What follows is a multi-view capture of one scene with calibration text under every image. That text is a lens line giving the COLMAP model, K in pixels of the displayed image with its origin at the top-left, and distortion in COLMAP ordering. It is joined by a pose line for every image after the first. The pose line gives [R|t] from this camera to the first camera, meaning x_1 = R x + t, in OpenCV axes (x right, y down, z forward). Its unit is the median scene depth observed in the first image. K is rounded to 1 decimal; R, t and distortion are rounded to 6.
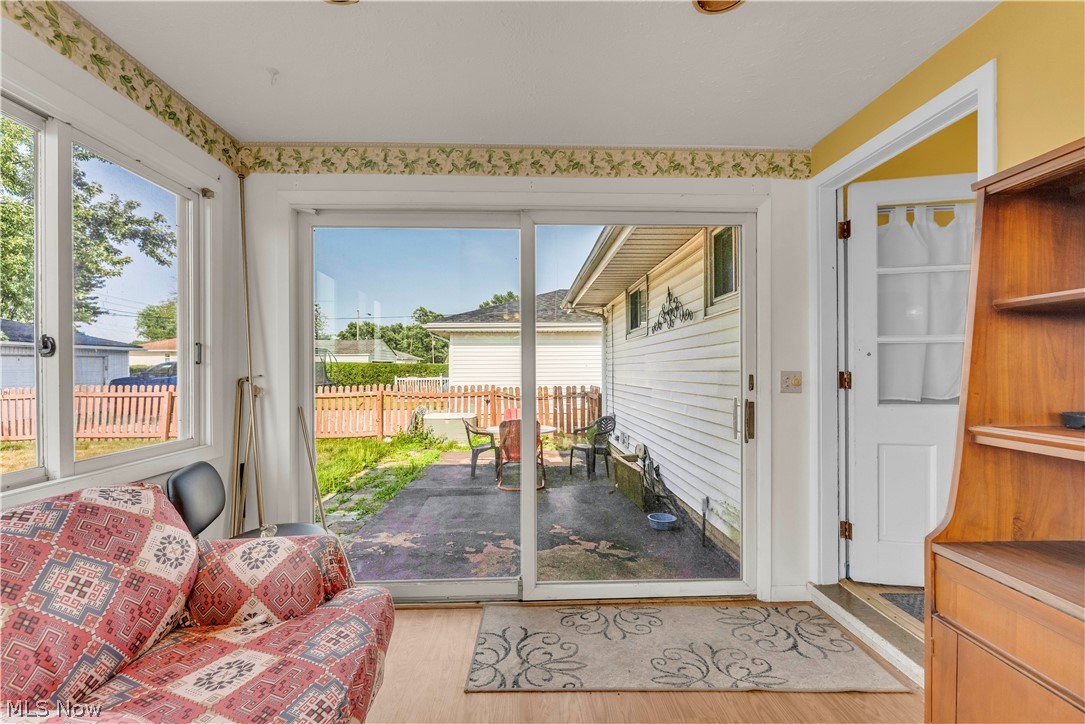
lens RADIAL K [[440.5, 0, 539.6], [0, 440.5, 367.7], [0, 0, 1]] dist [-0.002198, -0.000161]
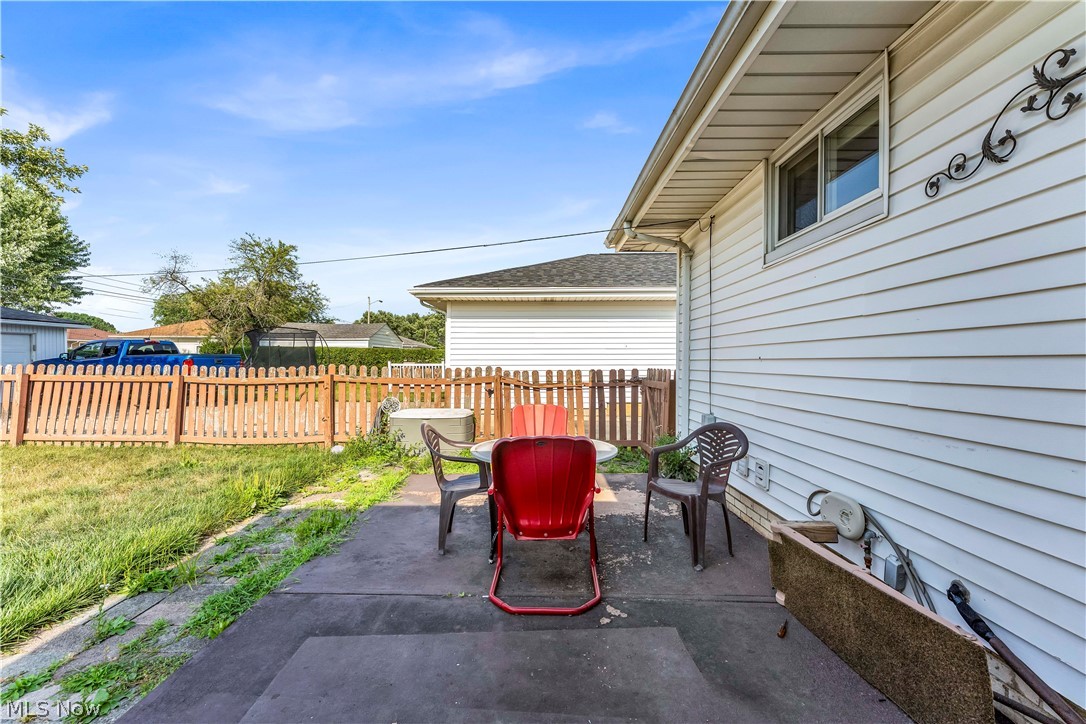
lens RADIAL K [[449.9, 0, 540.5], [0, 449.9, 371.1], [0, 0, 1]] dist [-0.000571, -0.000244]
pose [[0.999349, 0.005920, -0.035575, -0.018984], [-0.004908, 0.999582, 0.028481, 0.026337], [0.035728, -0.028287, 0.998961, 0.332899]]
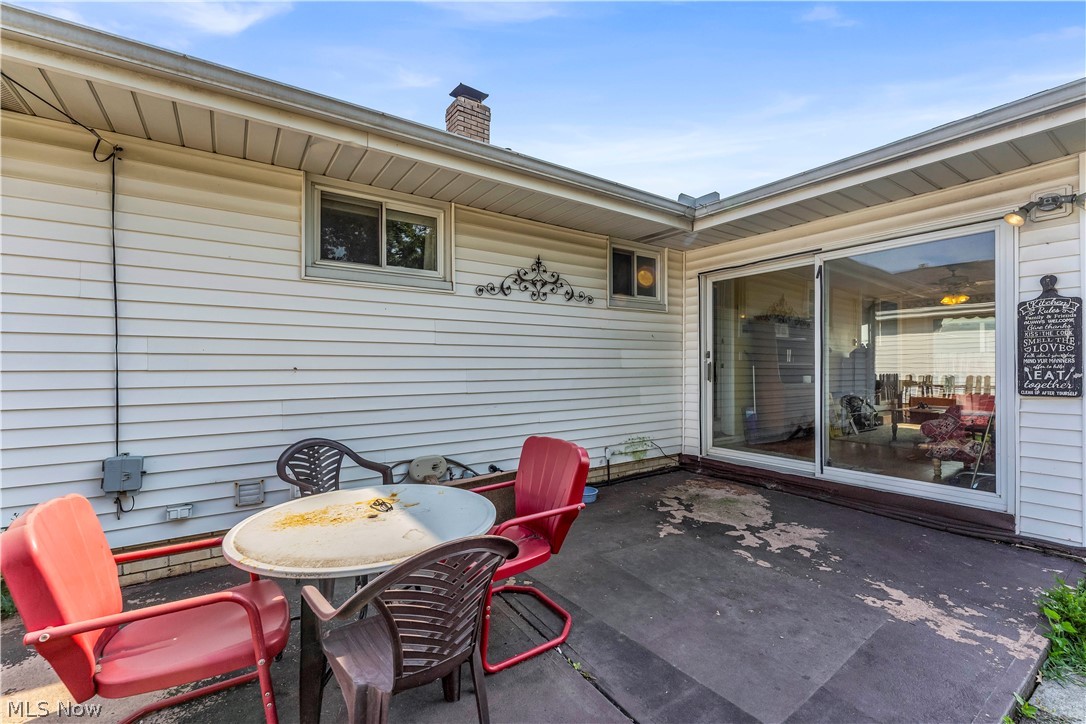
lens RADIAL K [[452.4, 0, 511.7], [0, 452.4, 365.9], [0, 0, 1]] dist [-0.000148, 0.000086]
pose [[-0.497099, 0.007539, 0.867661, -0.230256], [-0.002509, 0.999946, -0.010126, 0.026580], [-0.867690, -0.007210, -0.497053, 0.700903]]
